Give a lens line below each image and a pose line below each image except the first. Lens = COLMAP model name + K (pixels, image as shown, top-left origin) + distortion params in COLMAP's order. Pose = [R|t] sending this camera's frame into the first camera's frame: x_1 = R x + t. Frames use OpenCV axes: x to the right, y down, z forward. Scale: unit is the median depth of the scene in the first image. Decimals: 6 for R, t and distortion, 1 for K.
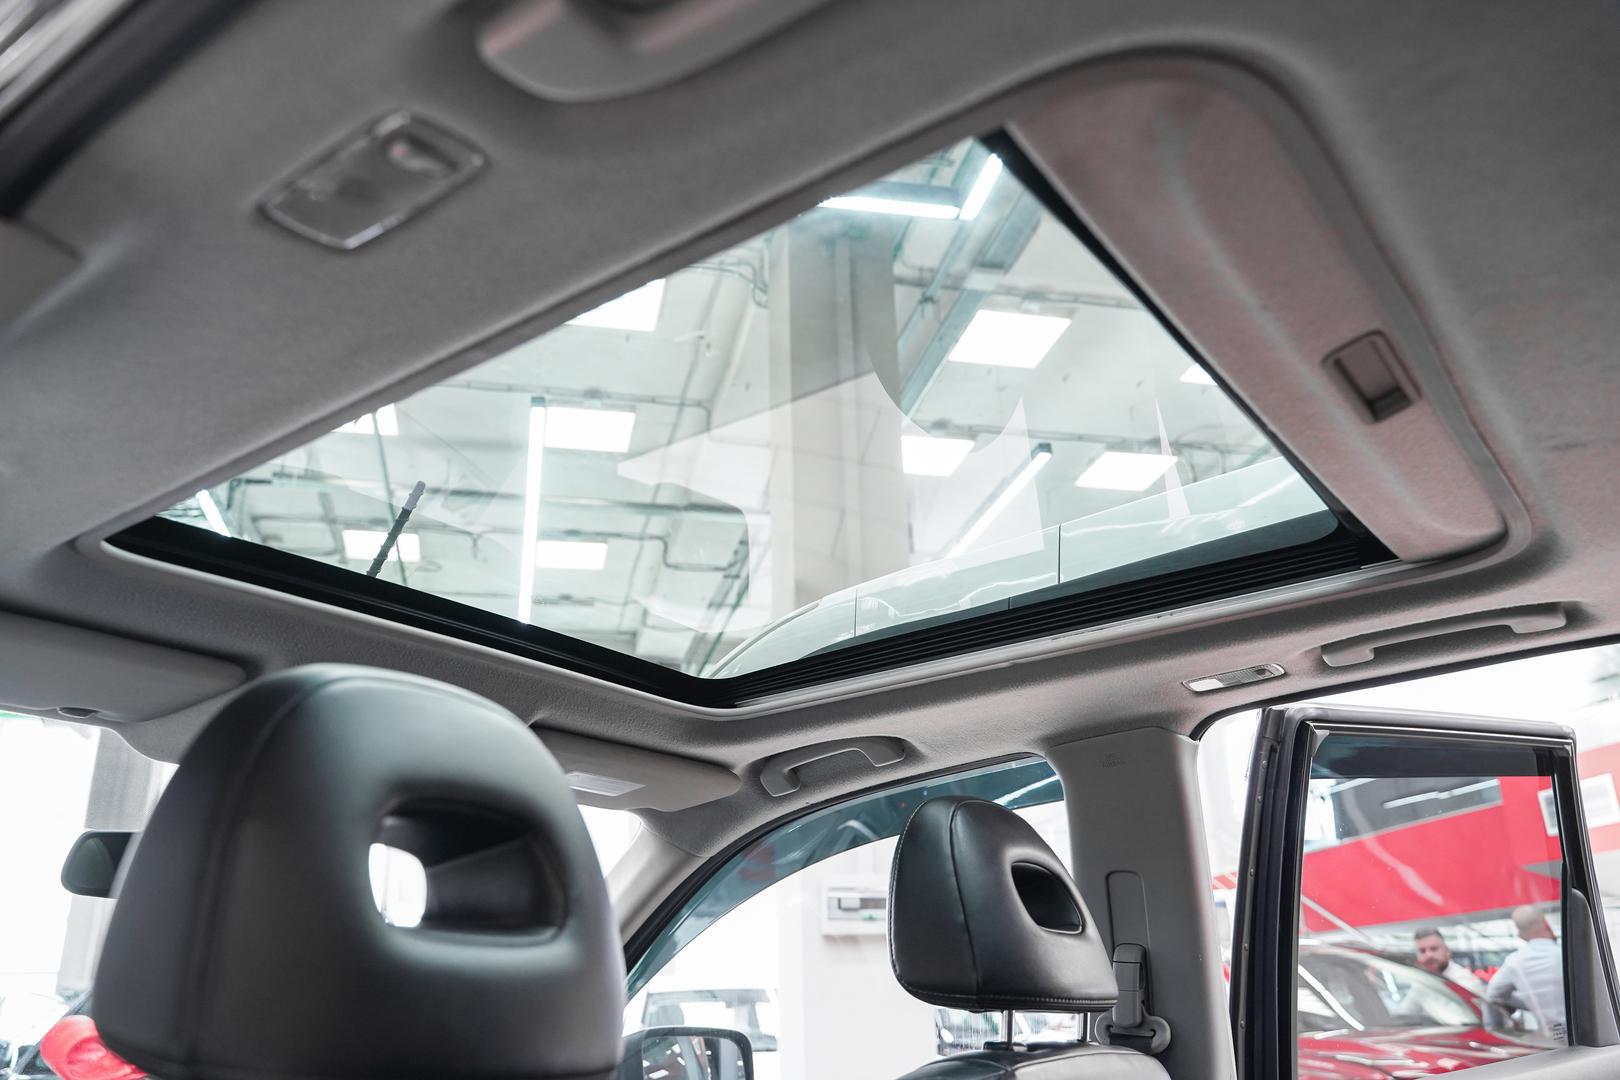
lens RADIAL K [[1279.5, 0, 799.7], [0, 1279.5, 542.9], [0, 0, 1]] dist [-0.004857, -0.005233]
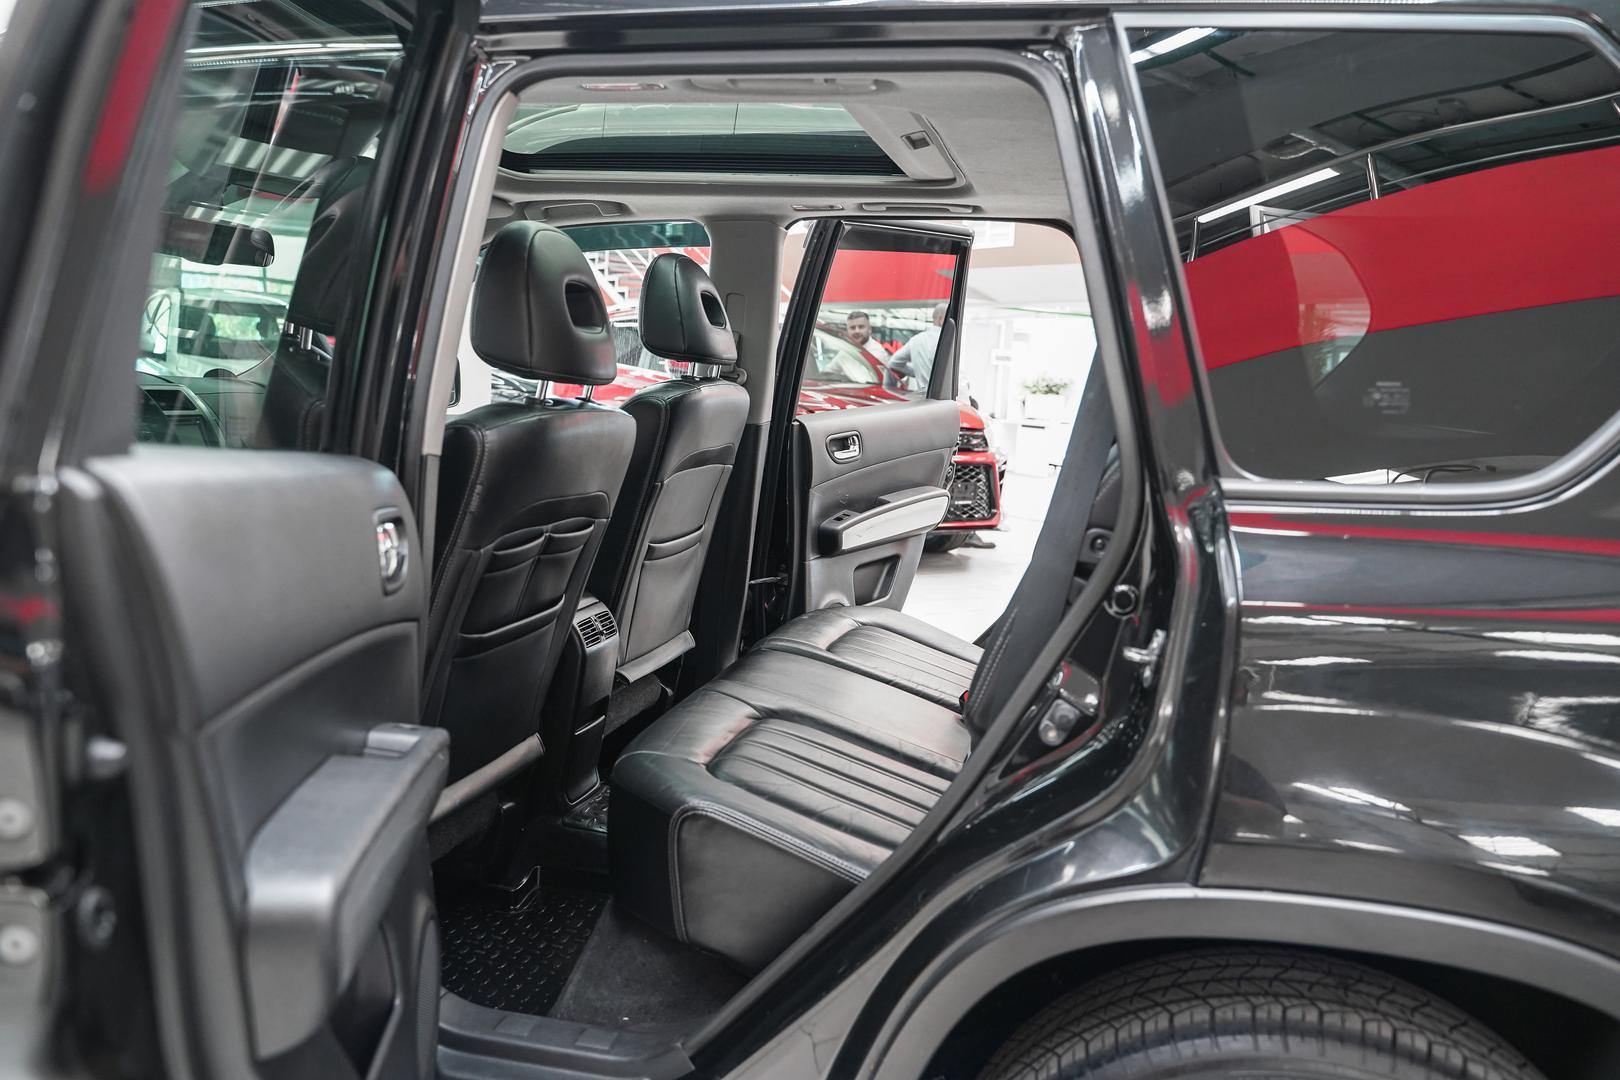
lens RADIAL K [[1279.5, 0, 799.7], [0, 1279.5, 542.9], [0, 0, 1]] dist [-0.004857, -0.005233]
pose [[0.916528, 0.020367, 0.399452, -0.100923], [-0.211332, 0.872572, 0.440406, -0.067335], [-0.339581, -0.488061, 0.804041, -0.177851]]
